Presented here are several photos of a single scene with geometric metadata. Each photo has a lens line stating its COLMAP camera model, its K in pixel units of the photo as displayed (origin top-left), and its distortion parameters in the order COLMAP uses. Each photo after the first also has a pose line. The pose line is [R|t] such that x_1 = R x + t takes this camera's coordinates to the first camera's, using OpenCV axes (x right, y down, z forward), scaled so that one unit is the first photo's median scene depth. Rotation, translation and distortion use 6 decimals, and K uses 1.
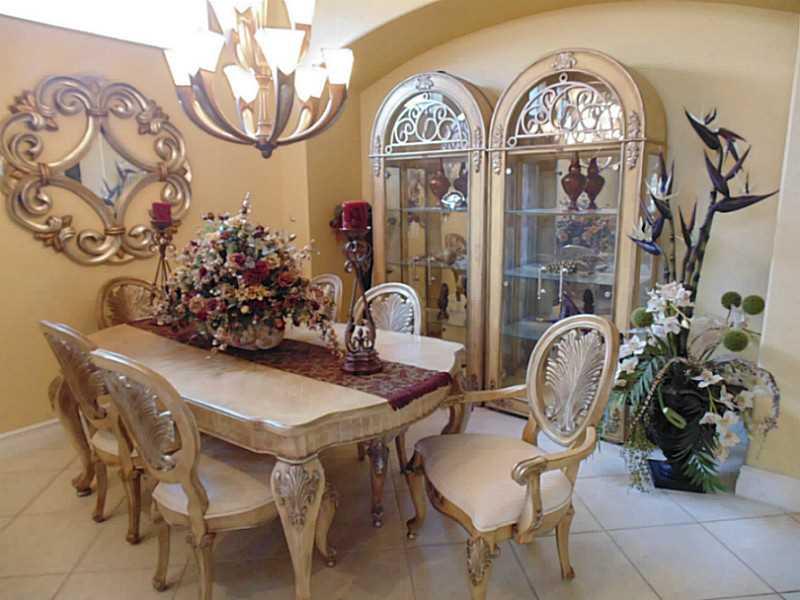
lens RADIAL K [[532.5, 0, 404.1], [0, 532.5, 300.2], [0, 0, 1]] dist [-0.014918, 0.002118]
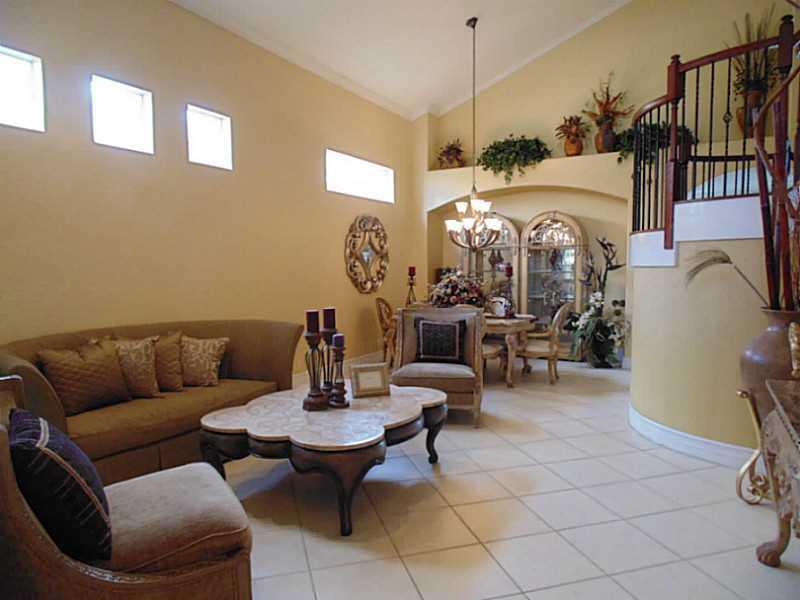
lens RADIAL K [[532.5, 0, 402.2], [0, 532.5, 300.0], [0, 0, 1]] dist [-0.014918, 0.002118]
pose [[0.985628, -0.005960, 0.168825, -0.932386], [0.027801, 0.991473, -0.127310, 0.306310], [-0.166627, 0.130173, 0.977390, -1.504041]]
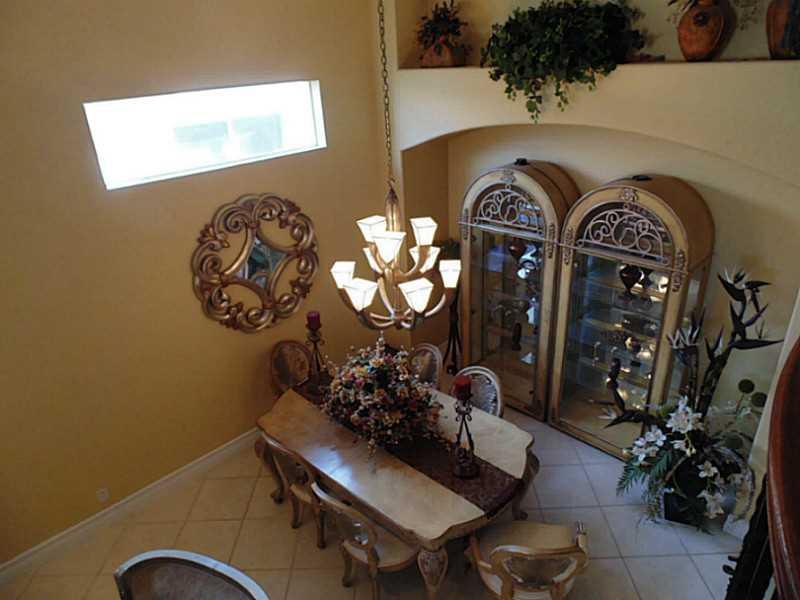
lens RADIAL K [[532.5, 0, 404.4], [0, 532.5, 301.7], [0, 0, 1]] dist [-0.014918, 0.002118]
pose [[0.992973, 0.015267, -0.117352, -0.058920], [0.013962, 0.969604, 0.244281, -0.535758], [0.117514, -0.244203, 0.962578, -0.288722]]
